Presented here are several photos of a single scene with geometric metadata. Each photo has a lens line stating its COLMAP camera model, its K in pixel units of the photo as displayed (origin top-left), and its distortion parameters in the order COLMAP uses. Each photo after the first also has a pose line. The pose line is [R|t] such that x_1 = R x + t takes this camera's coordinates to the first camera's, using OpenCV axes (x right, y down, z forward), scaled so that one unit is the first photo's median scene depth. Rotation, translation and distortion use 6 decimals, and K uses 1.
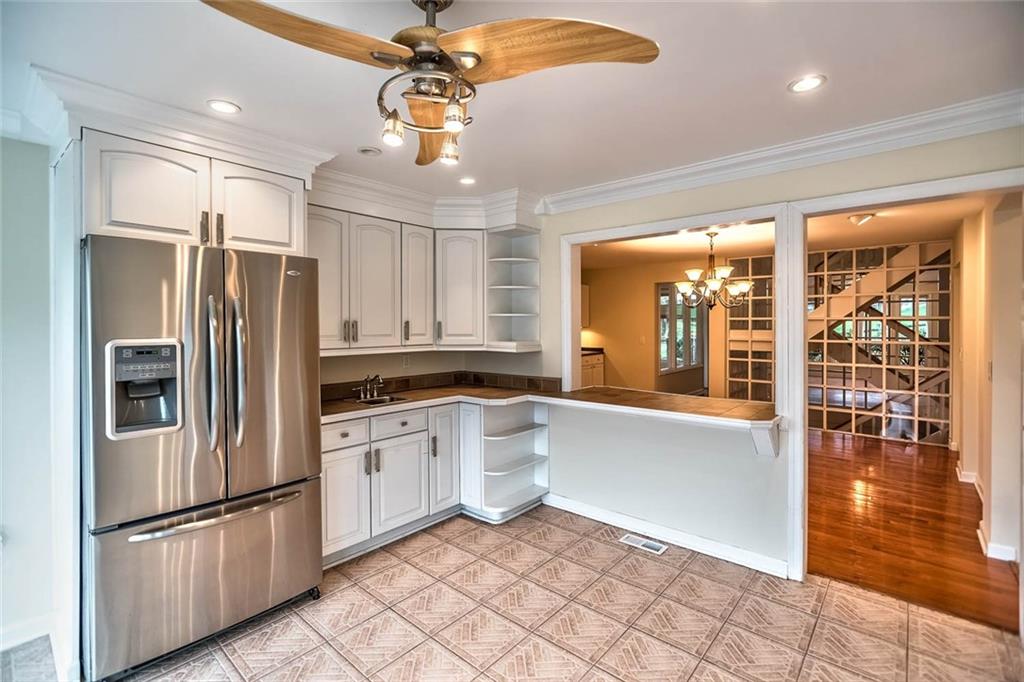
lens RADIAL K [[460.7, 0, 510.3], [0, 460.7, 331.8], [0, 0, 1]] dist [0.000417, 0.000099]
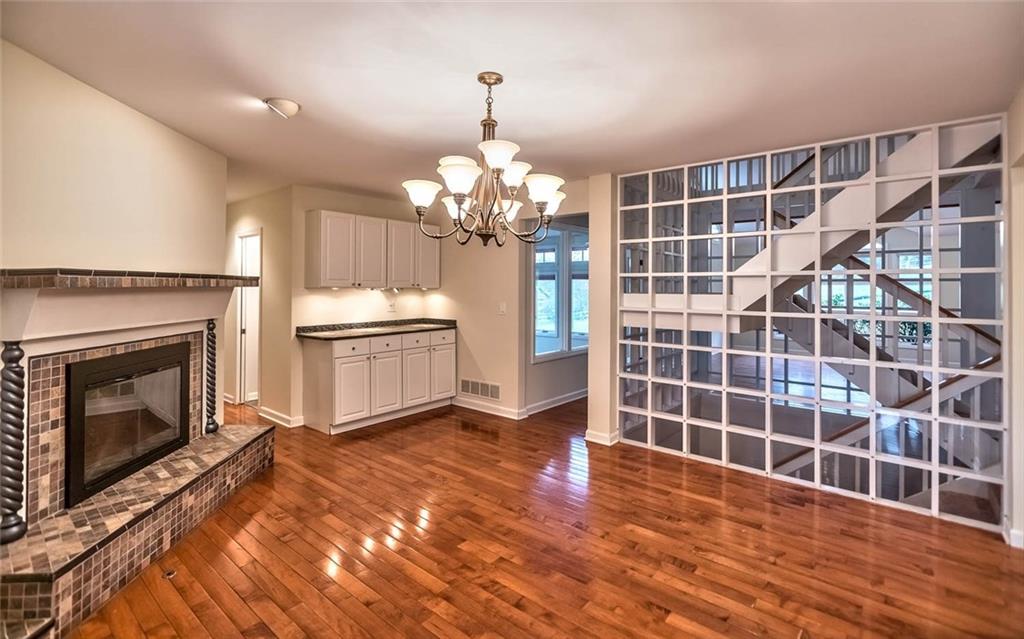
lens RADIAL K [[469.8, 0, 521.1], [0, 469.8, 284.6], [0, 0, 1]] dist [0.001618, 0.000392]
pose [[0.999526, 0.005776, 0.030232, 0.368095], [-0.005205, 0.999807, -0.018934, -0.003356], [-0.030335, 0.018768, 0.999364, 0.444366]]
